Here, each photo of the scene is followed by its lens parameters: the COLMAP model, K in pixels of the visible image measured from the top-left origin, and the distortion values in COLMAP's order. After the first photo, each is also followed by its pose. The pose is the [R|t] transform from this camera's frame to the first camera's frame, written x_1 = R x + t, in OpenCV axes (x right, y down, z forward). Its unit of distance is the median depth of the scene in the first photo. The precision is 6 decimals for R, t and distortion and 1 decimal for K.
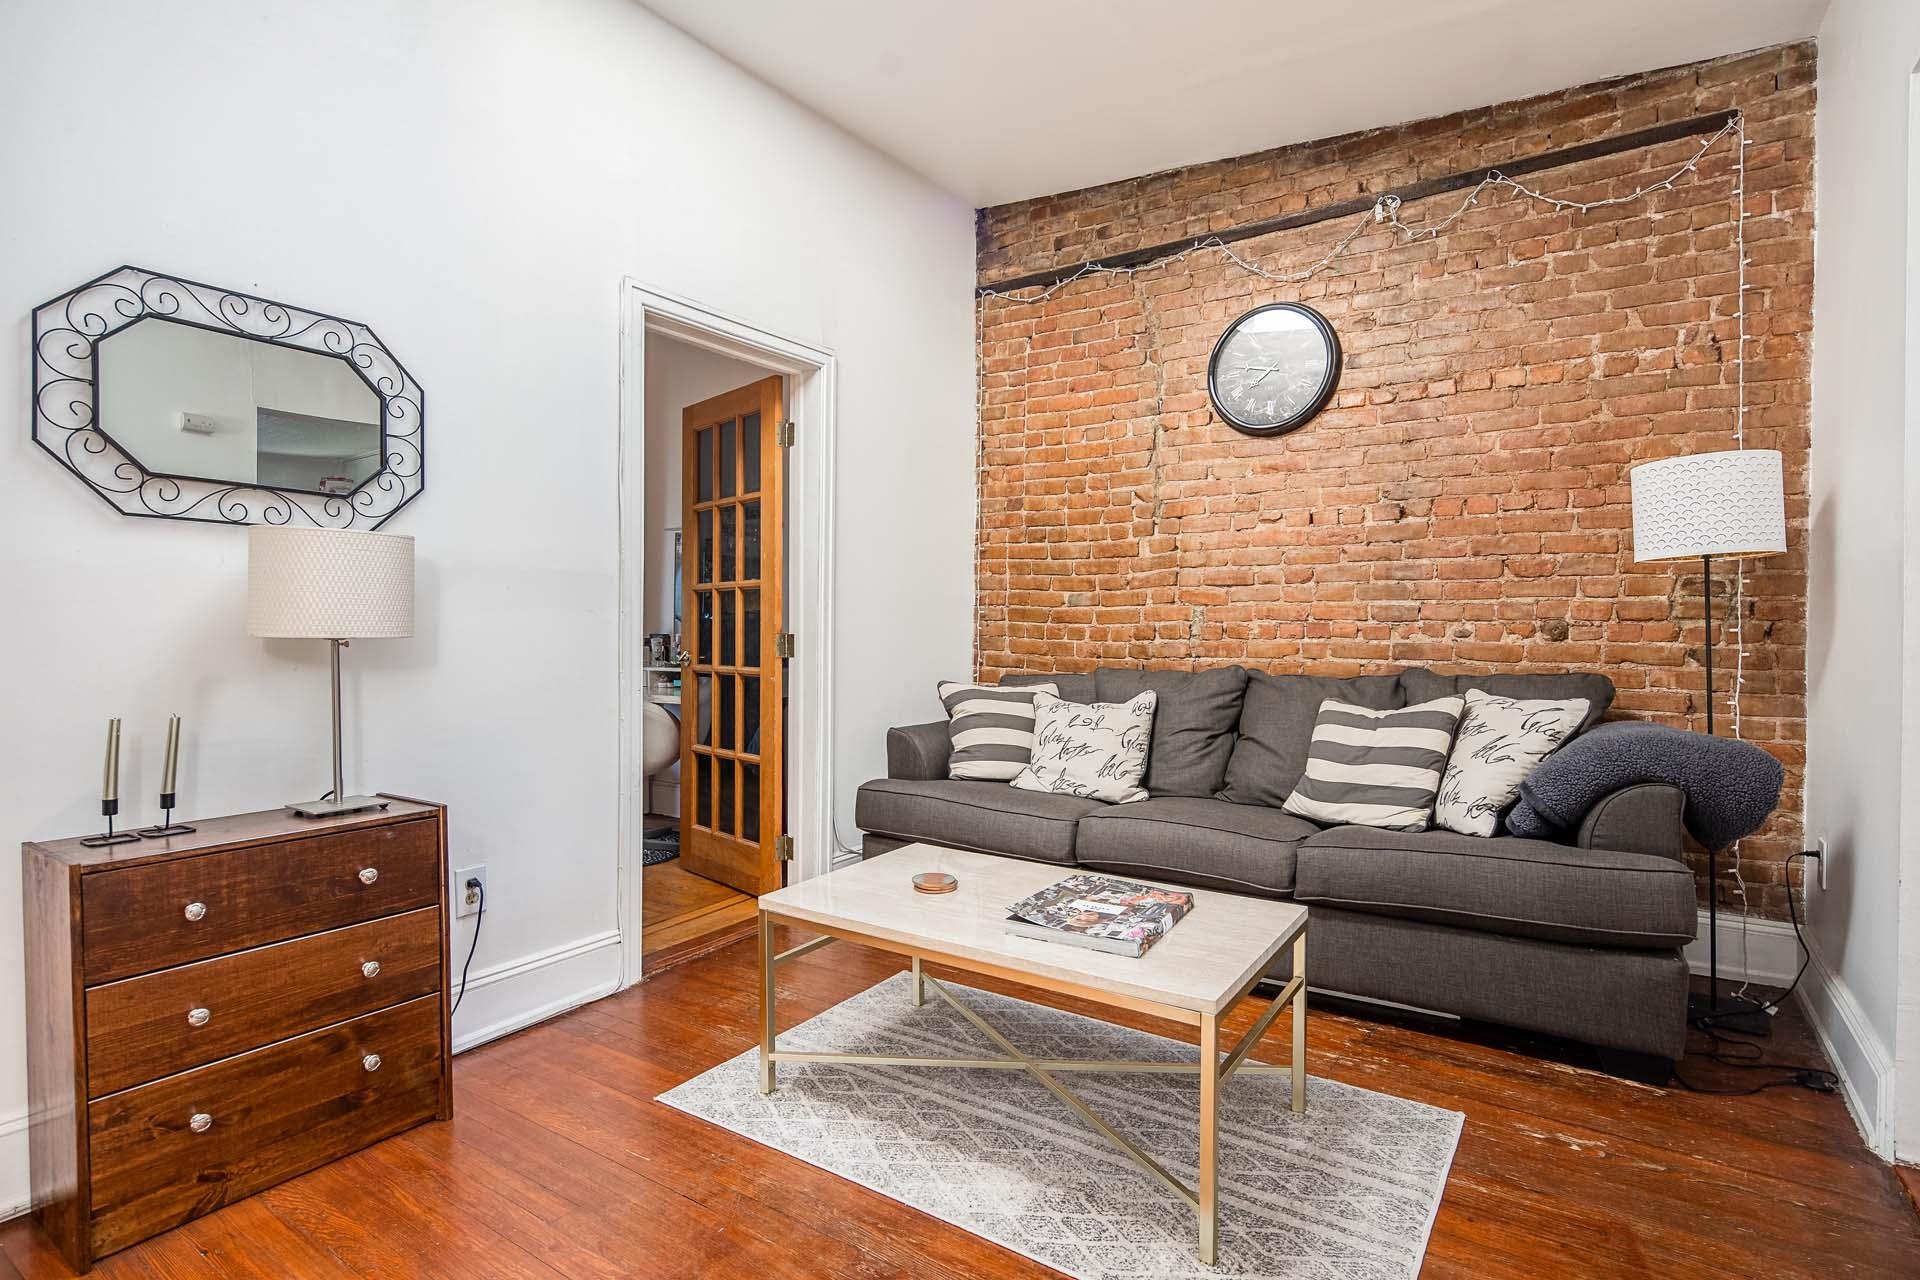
lens RADIAL K [[952.5, 0, 953.8], [0, 952.5, 632.7], [0, 0, 1]] dist [0.003249, -0.003137]
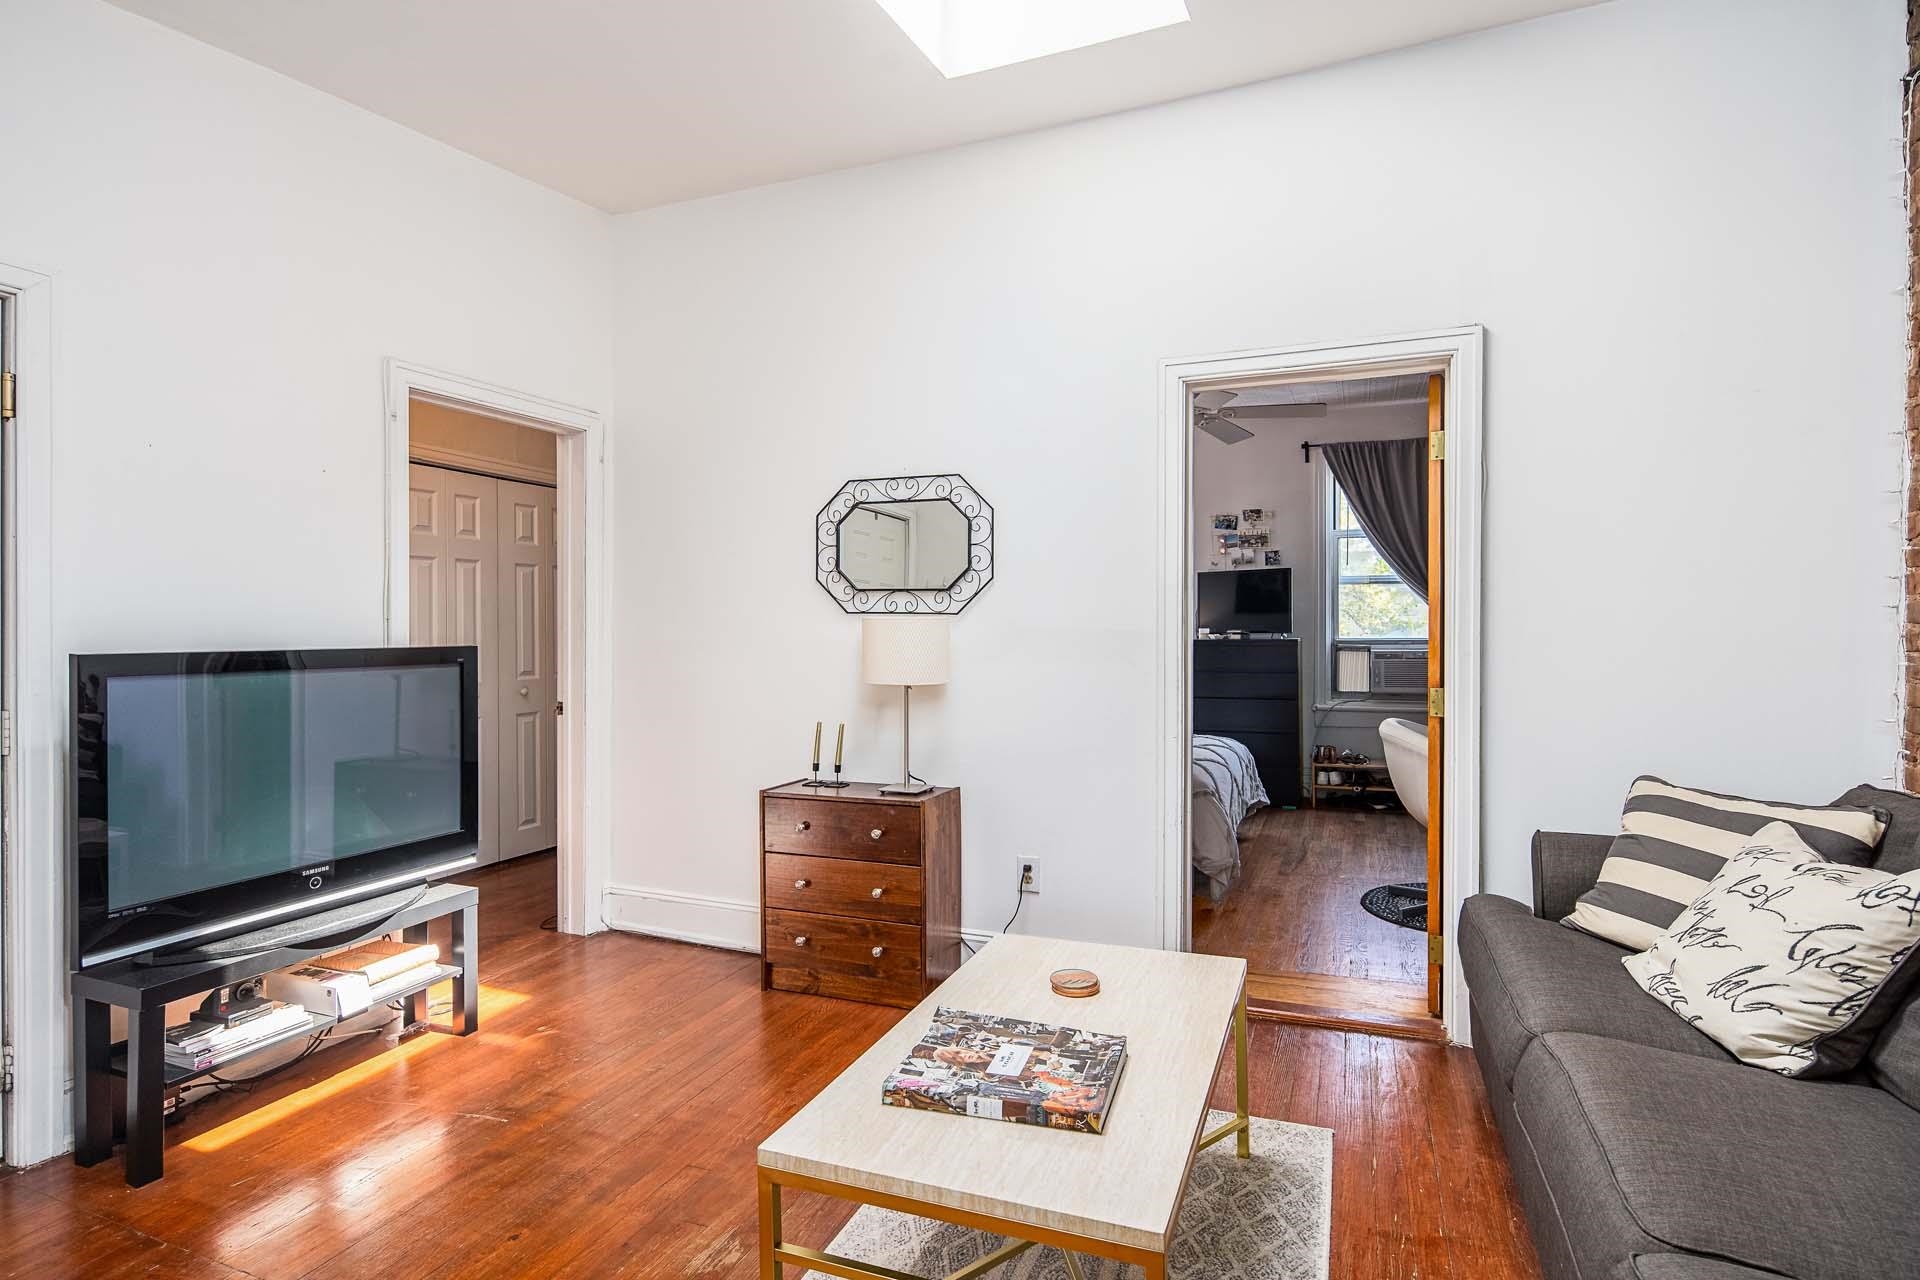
lens RADIAL K [[952.5, 0, 996.9], [0, 952.5, 621.5], [0, 0, 1]] dist [0.003249, -0.003137]
pose [[0.229847, -0.008499, -0.973190, 0.586189], [-0.004273, 0.999943, -0.009741, -0.051624], [0.973217, 0.006397, 0.229798, 0.488437]]
